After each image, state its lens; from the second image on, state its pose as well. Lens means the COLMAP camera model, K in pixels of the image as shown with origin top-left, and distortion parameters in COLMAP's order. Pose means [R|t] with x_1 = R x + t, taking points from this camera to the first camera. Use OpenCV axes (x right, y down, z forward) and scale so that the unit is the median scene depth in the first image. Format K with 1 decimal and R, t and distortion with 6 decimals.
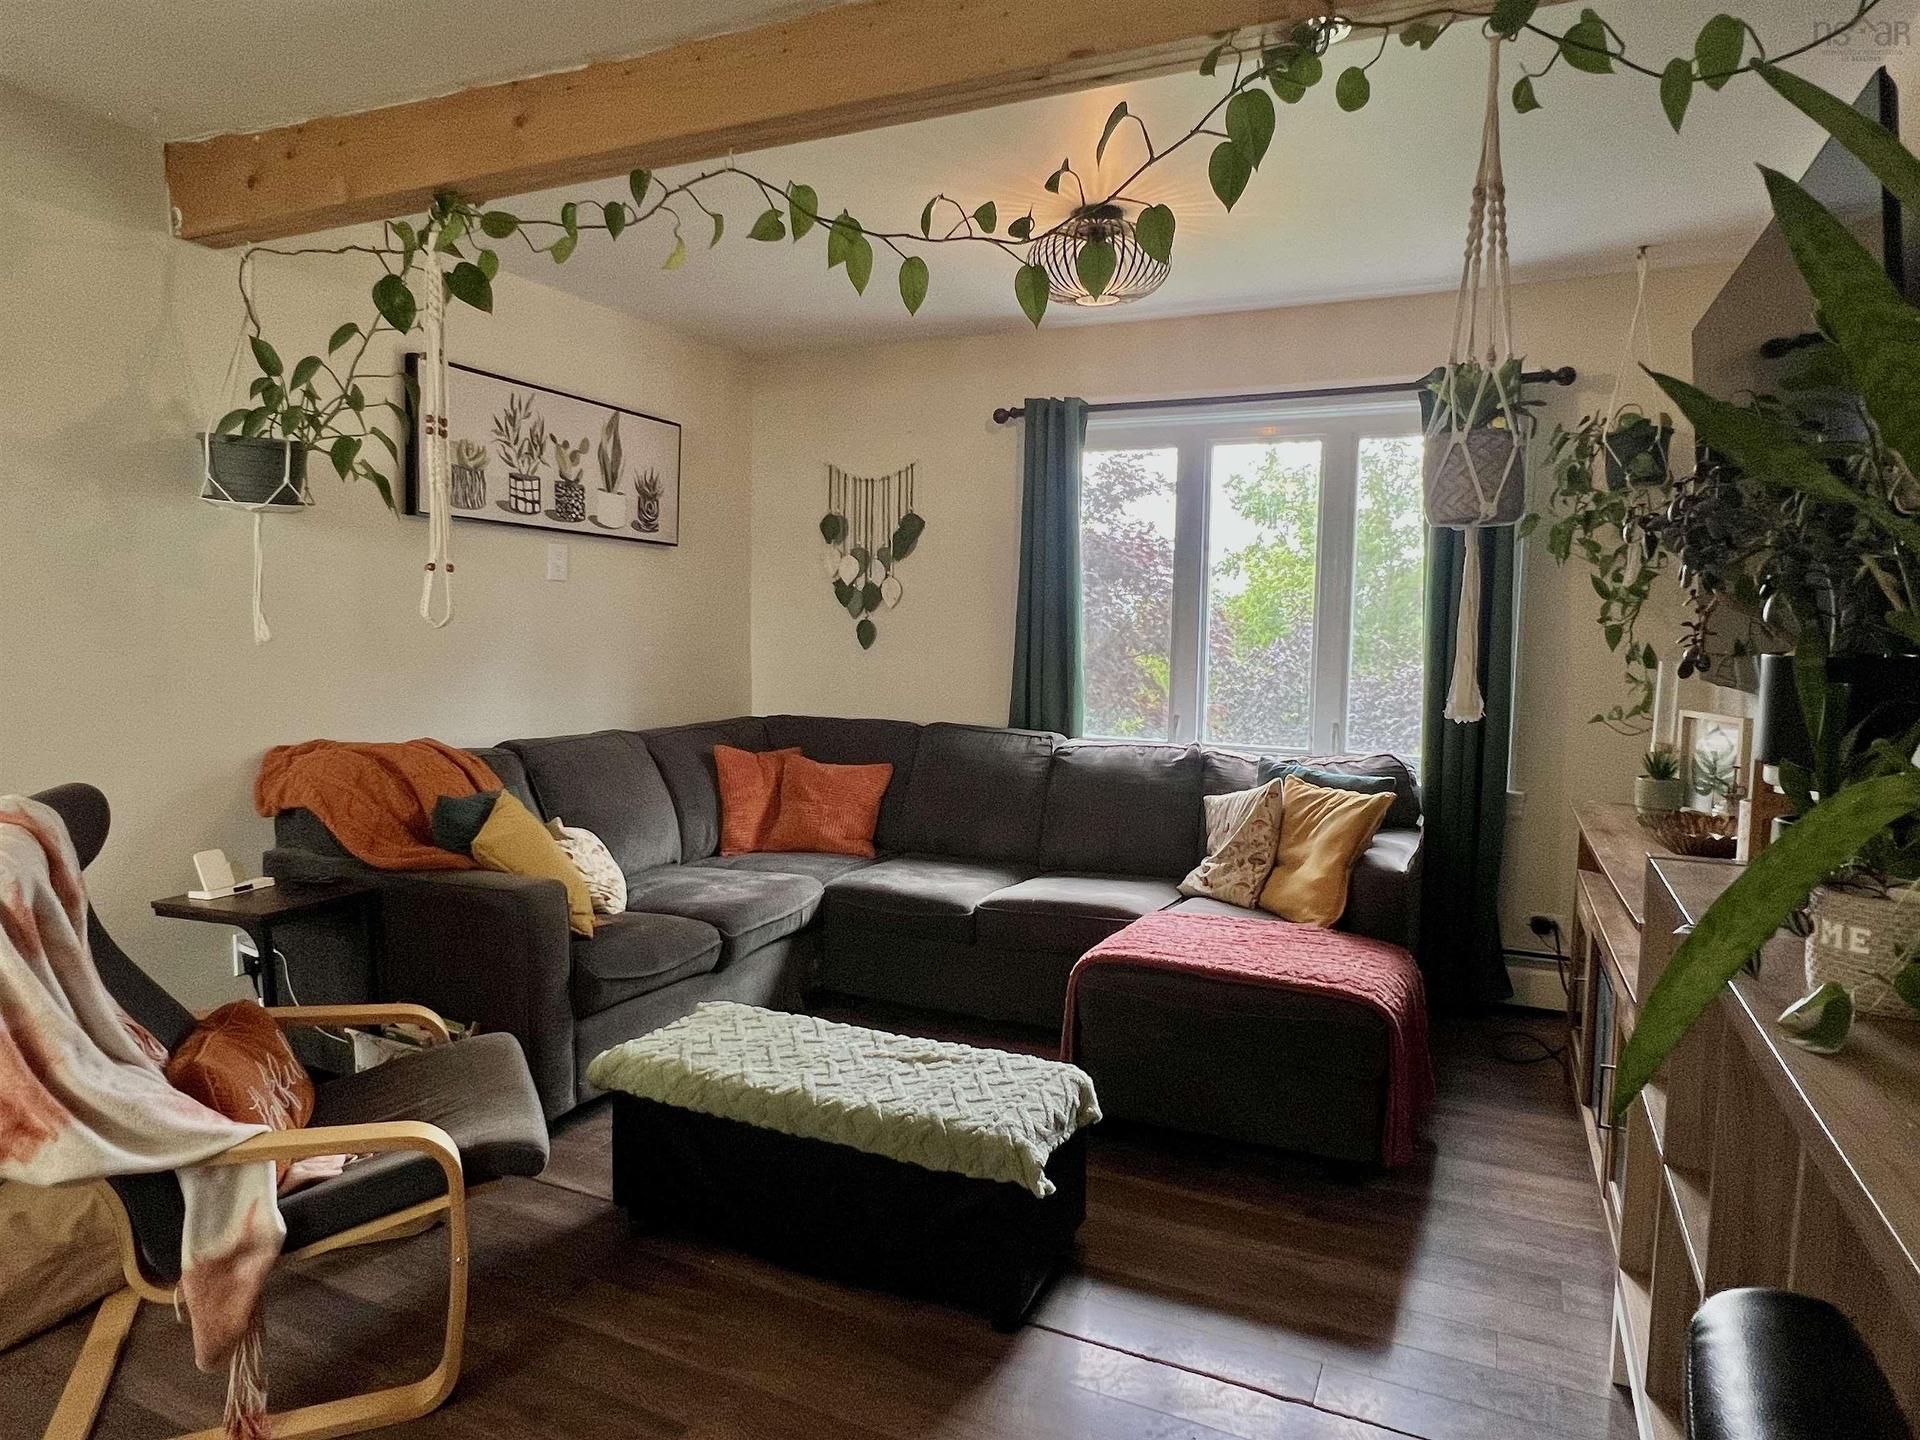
lens RADIAL K [[1126.9, 0, 949.8], [0, 1126.9, 723.9], [0, 0, 1]] dist [-0.002427, -0.002341]
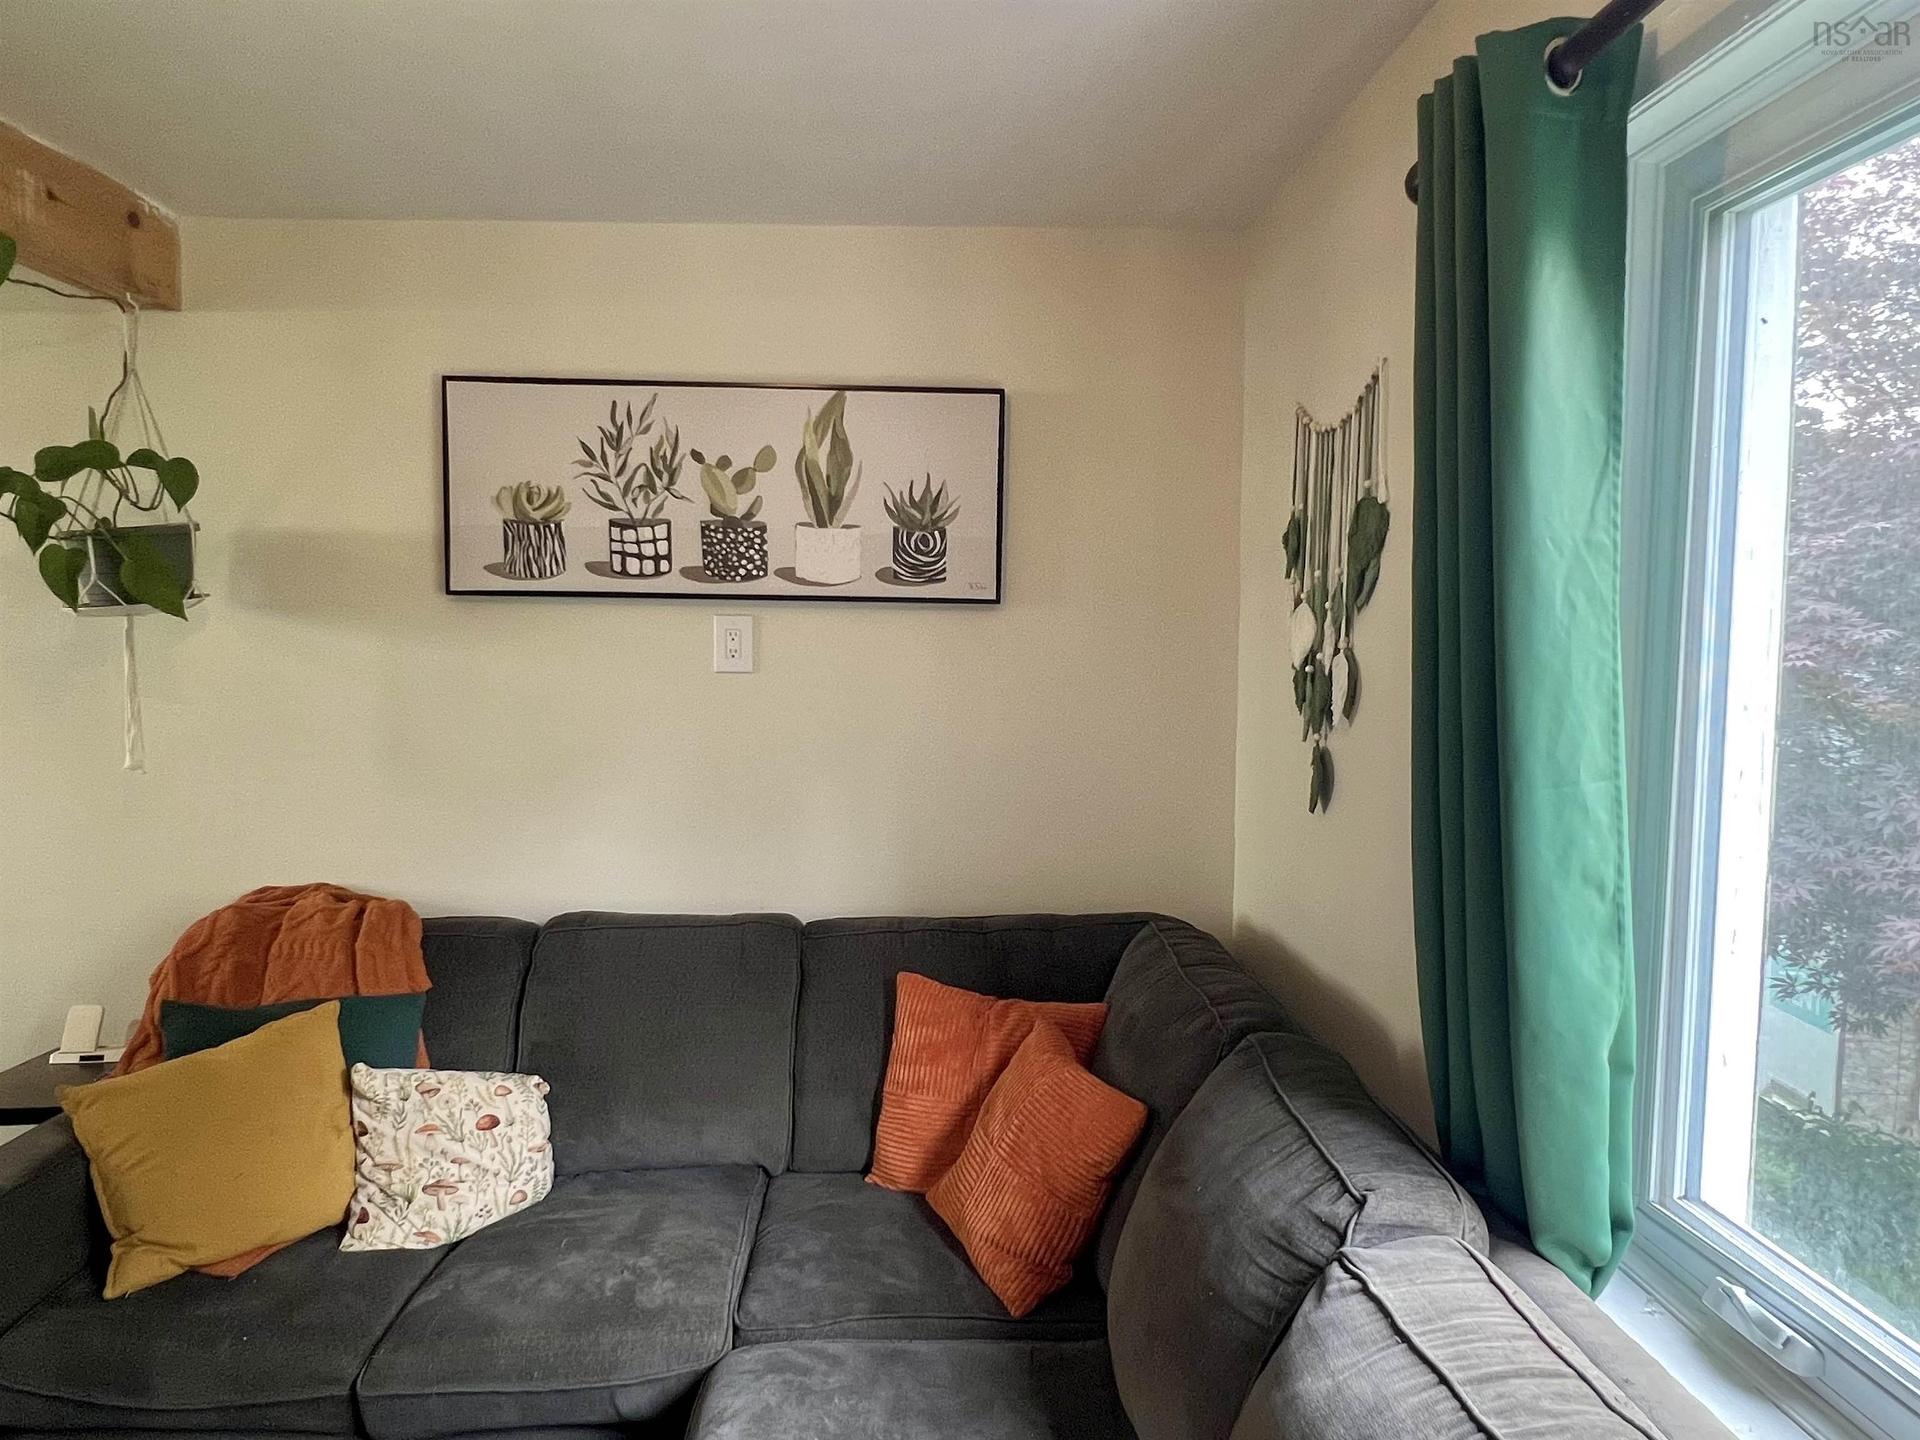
lens RADIAL K [[1126.9, 0, 949.8], [0, 1126.9, 723.9], [0, 0, 1]] dist [-0.002427, -0.002341]
pose [[0.468096, 0.048284, -0.882357, 0.288775], [-0.077150, 0.996926, 0.013625, -0.117254], [0.880303, 0.061696, 0.470383, 0.812934]]
